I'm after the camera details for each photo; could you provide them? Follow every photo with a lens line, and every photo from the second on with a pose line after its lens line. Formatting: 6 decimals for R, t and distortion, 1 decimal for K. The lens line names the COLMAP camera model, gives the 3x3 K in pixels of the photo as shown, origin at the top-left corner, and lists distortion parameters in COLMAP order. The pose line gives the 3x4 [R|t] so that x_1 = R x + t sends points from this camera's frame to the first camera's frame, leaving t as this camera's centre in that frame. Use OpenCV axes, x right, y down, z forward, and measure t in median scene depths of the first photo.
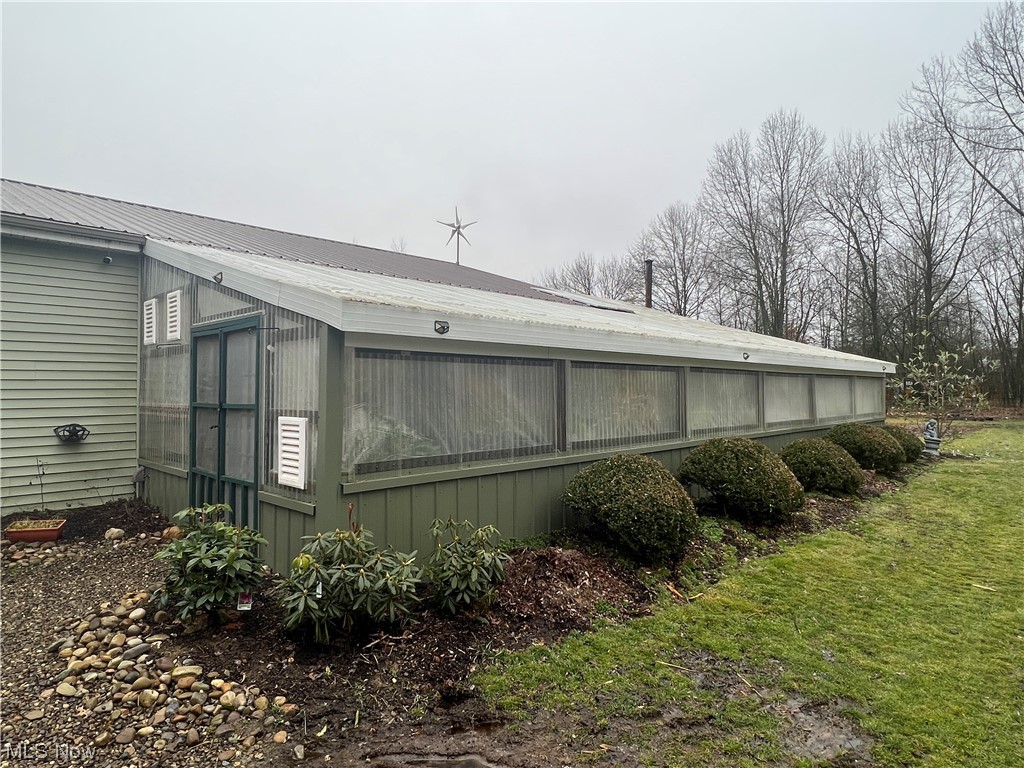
lens RADIAL K [[605.3, 0, 505.5], [0, 605.3, 373.0], [0, 0, 1]] dist [-0.001964, 0.000381]
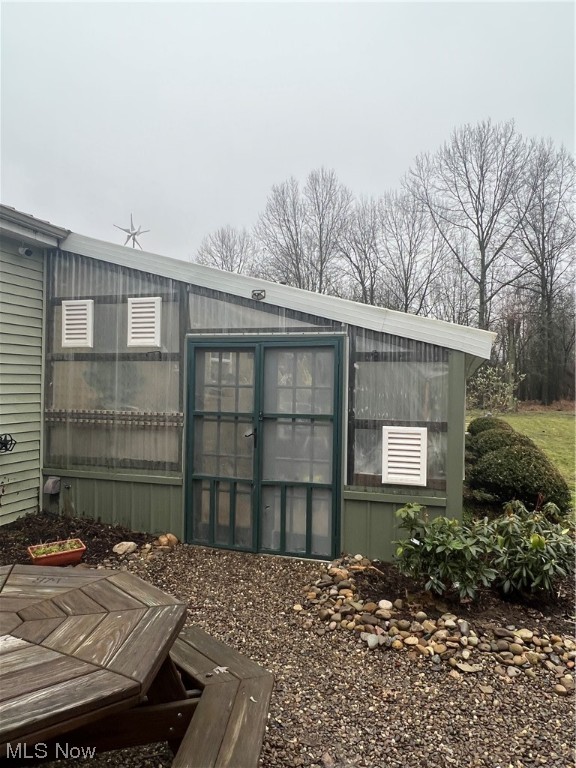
lens RADIAL K [[533.3, 0, 289.5], [0, 533.3, 379.1], [0, 0, 1]] dist [0.018932, 0.001719]
pose [[0.888908, 0.018069, 0.457730, -0.646978], [-0.027666, 0.999515, 0.014272, -0.018145], [-0.457250, -0.025350, 0.888977, 0.100625]]
